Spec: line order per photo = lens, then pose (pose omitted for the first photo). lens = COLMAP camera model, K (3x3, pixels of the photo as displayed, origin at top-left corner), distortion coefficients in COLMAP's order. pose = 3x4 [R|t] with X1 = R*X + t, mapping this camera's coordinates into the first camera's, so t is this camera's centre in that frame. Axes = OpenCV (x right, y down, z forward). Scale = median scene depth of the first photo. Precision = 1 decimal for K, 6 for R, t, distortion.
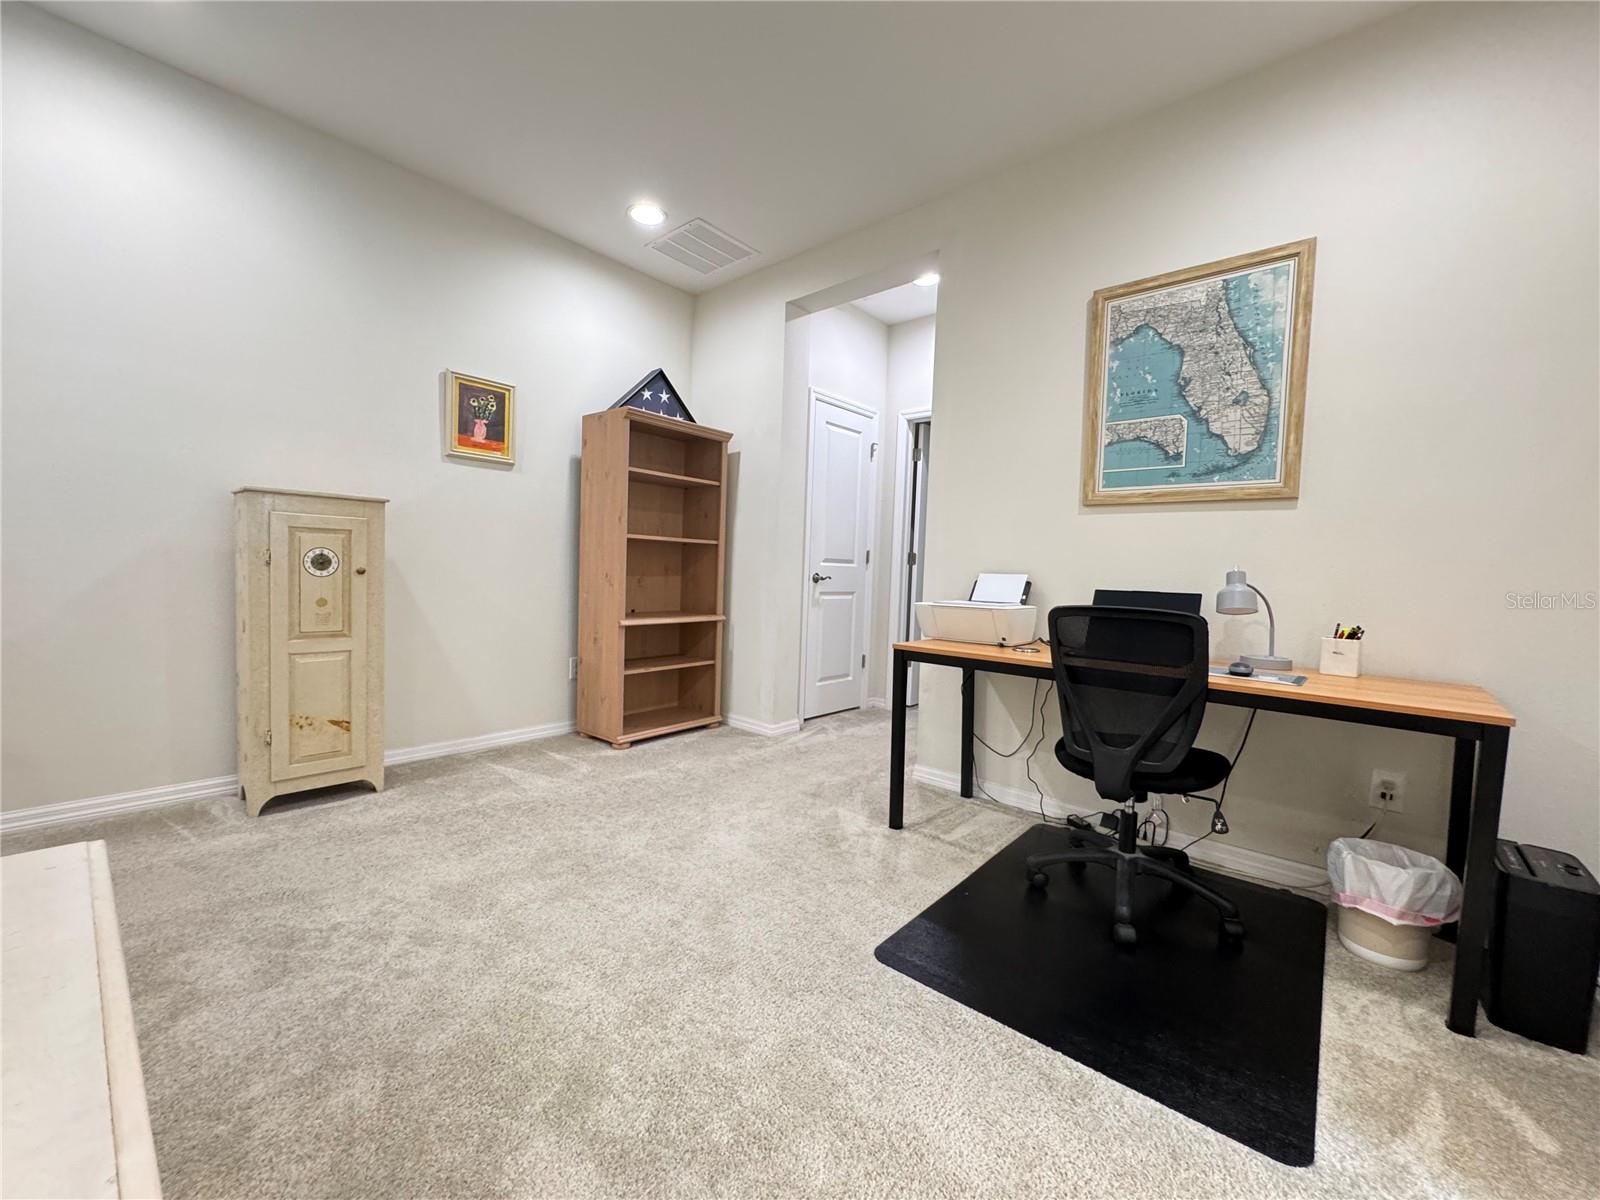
lens RADIAL K [[639.8, 0, 800.4], [0, 639.8, 598.6], [0, 0, 1]] dist [-0.001265, 0.000169]
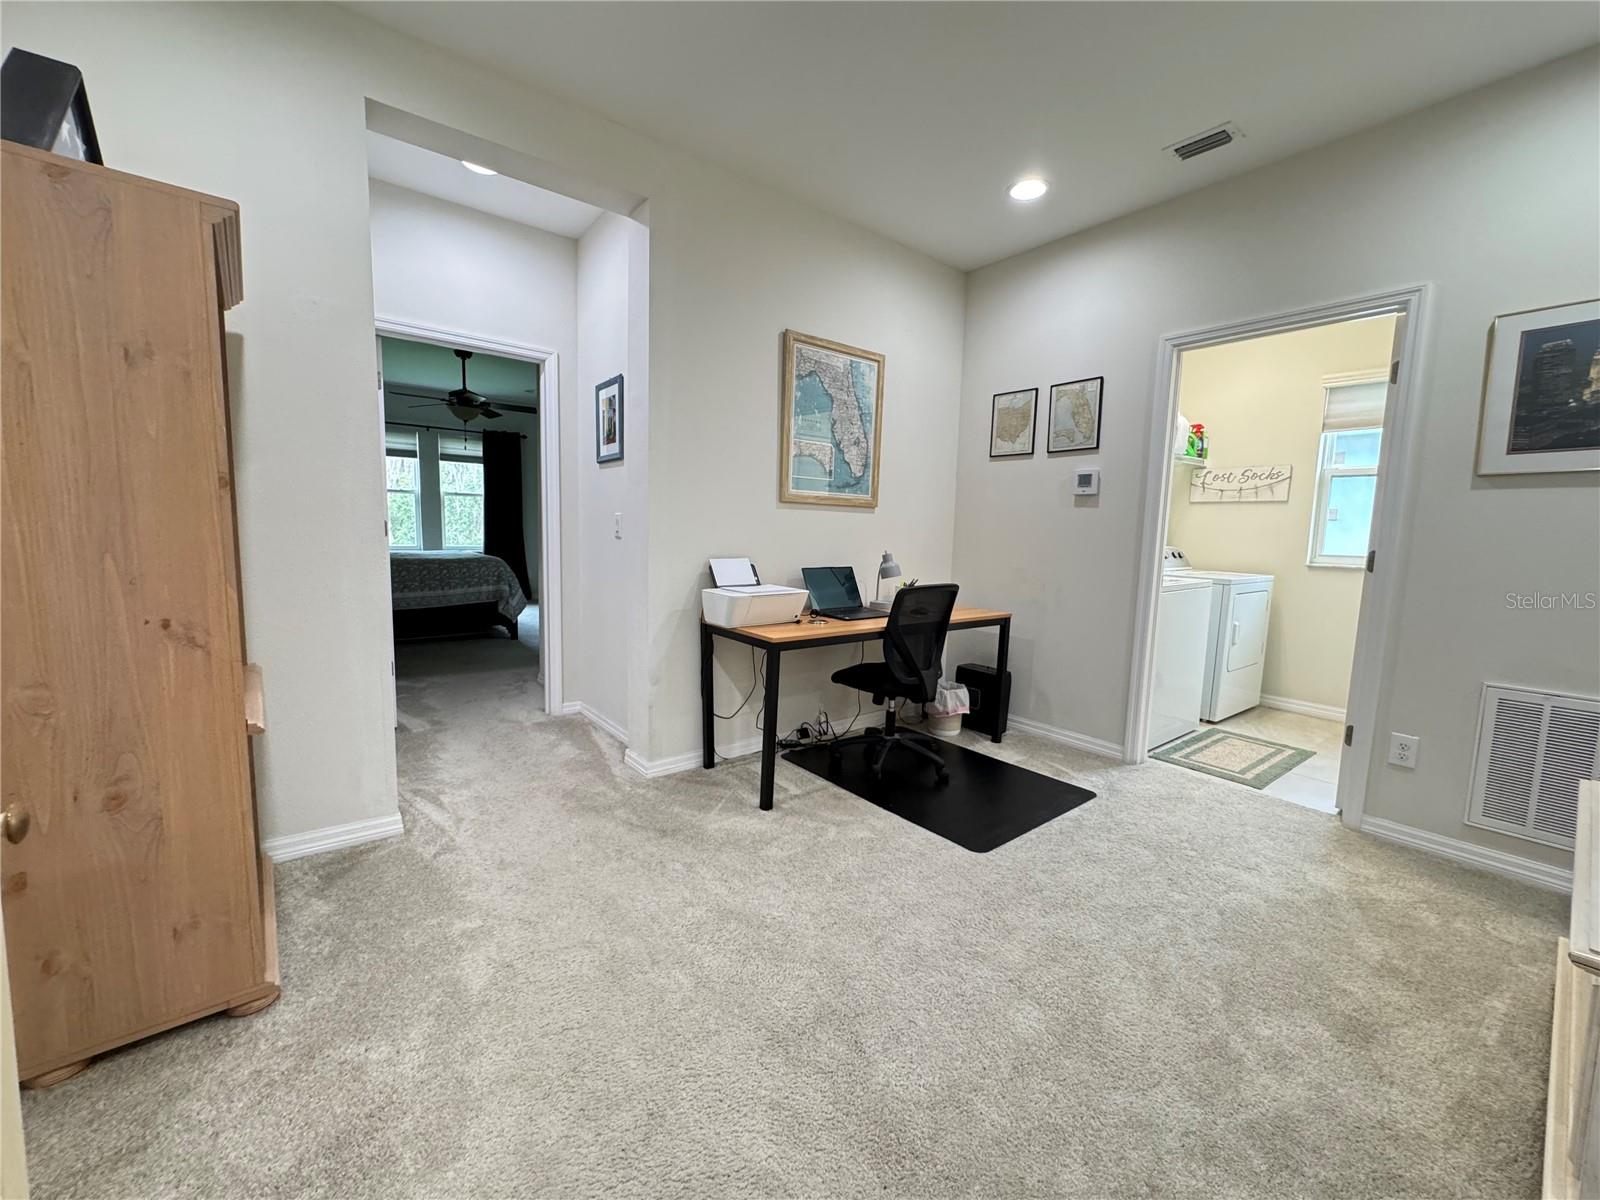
lens RADIAL K [[639.8, 0, 800.4], [0, 639.8, 598.6], [0, 0, 1]] dist [-0.001265, 0.000169]
pose [[0.182420, -0.137796, 0.973517, -0.891820], [0.024288, 0.990460, 0.135643, -0.139679], [-0.982921, -0.001099, 0.184026, 0.808688]]
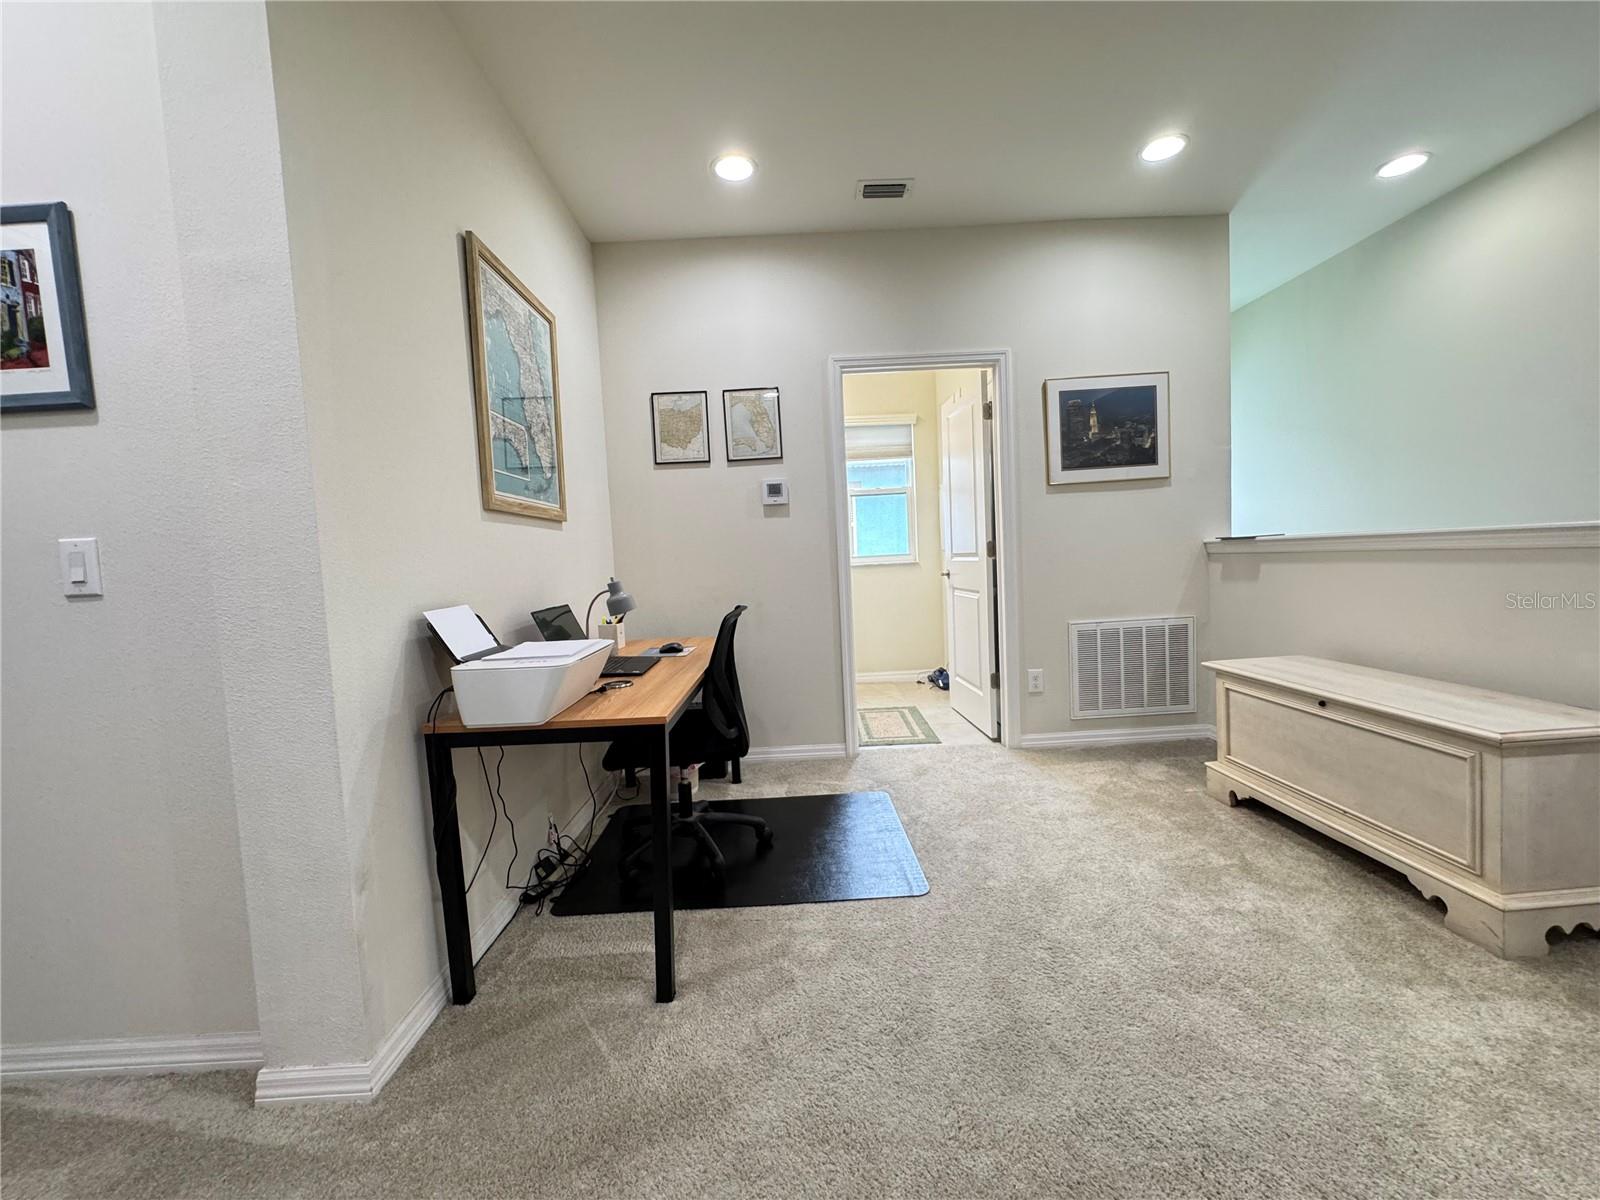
lens RADIAL K [[639.8, 0, 800.4], [0, 639.8, 598.6], [0, 0, 1]] dist [-0.001265, 0.000169]
pose [[-0.667718, -0.050218, 0.742718, -0.434703], [0.059801, 0.990879, 0.120760, -0.121070], [-0.742008, 0.125049, -0.658625, 1.376468]]
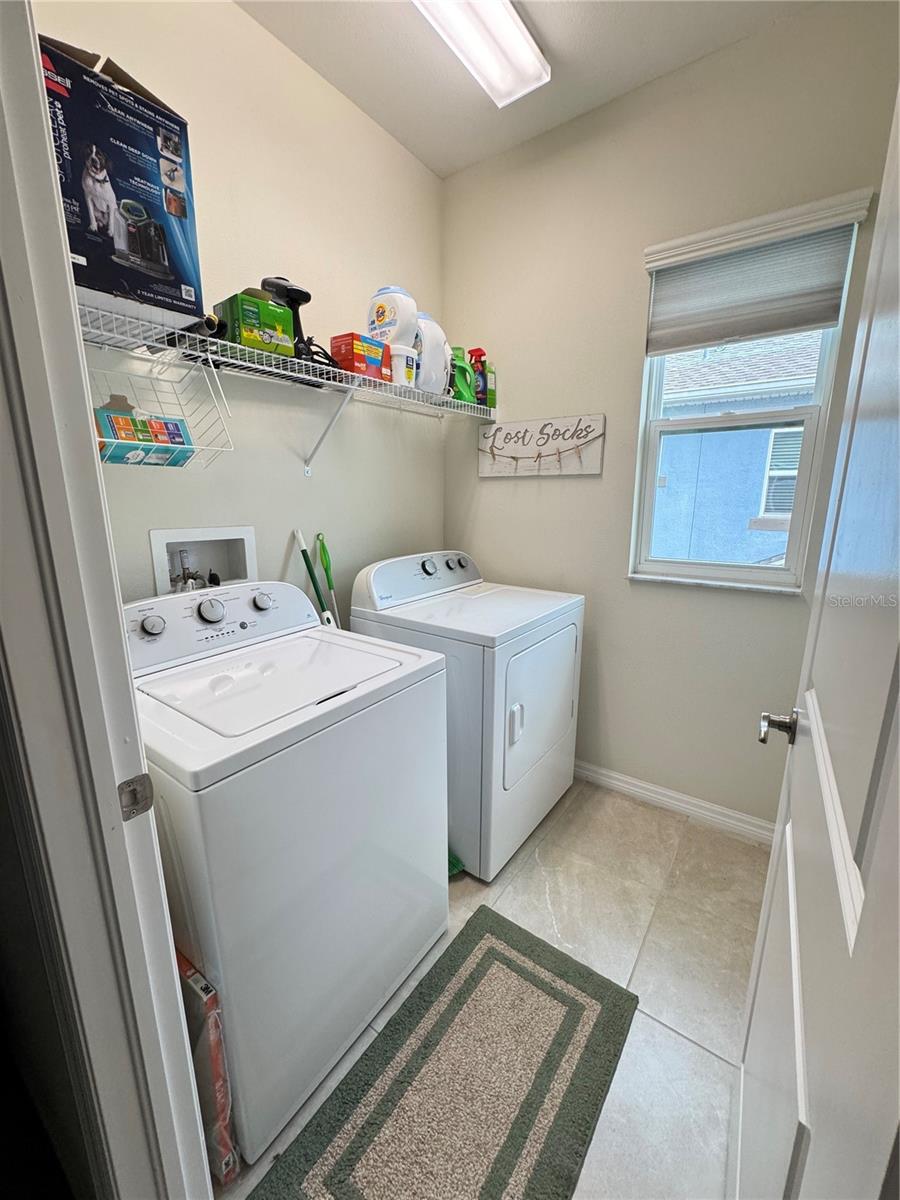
lens RADIAL K [[479.8, 0, 451.1], [0, 479.8, 599.3], [0, 0, 1]] dist [-0.001265, 0.000169]
pose [[-0.105531, -0.246925, 0.963271, 0.346597], [0.044552, 0.966534, 0.252642, -0.147086], [-0.993418, 0.069577, -0.090998, 0.125181]]
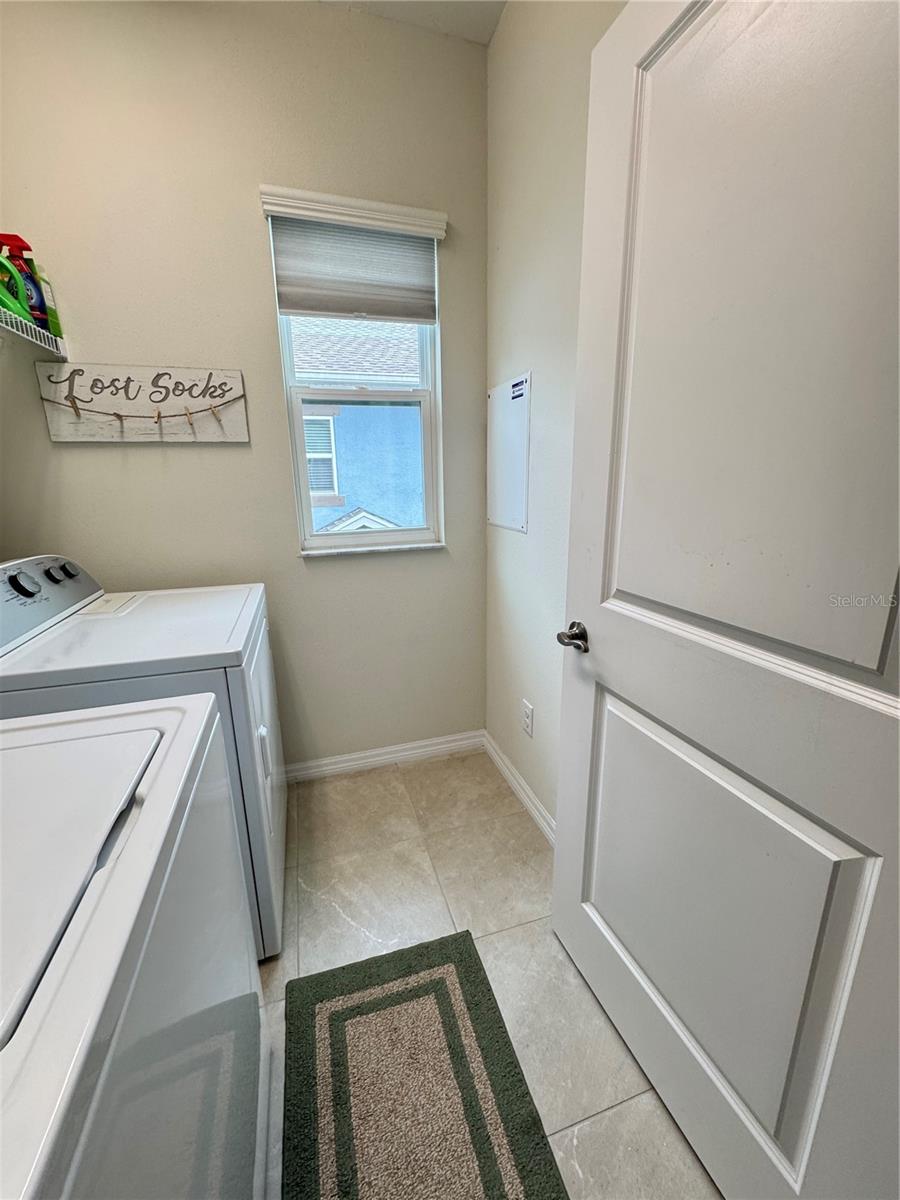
lens RADIAL K [[479.8, 0, 451.1], [0, 479.8, 599.3], [0, 0, 1]] dist [-0.001265, 0.000169]
pose [[-0.859582, -0.148184, 0.489040, 0.533534], [0.011082, 0.951399, 0.307762, -0.128521], [-0.510877, 0.269966, -0.816163, 0.280253]]
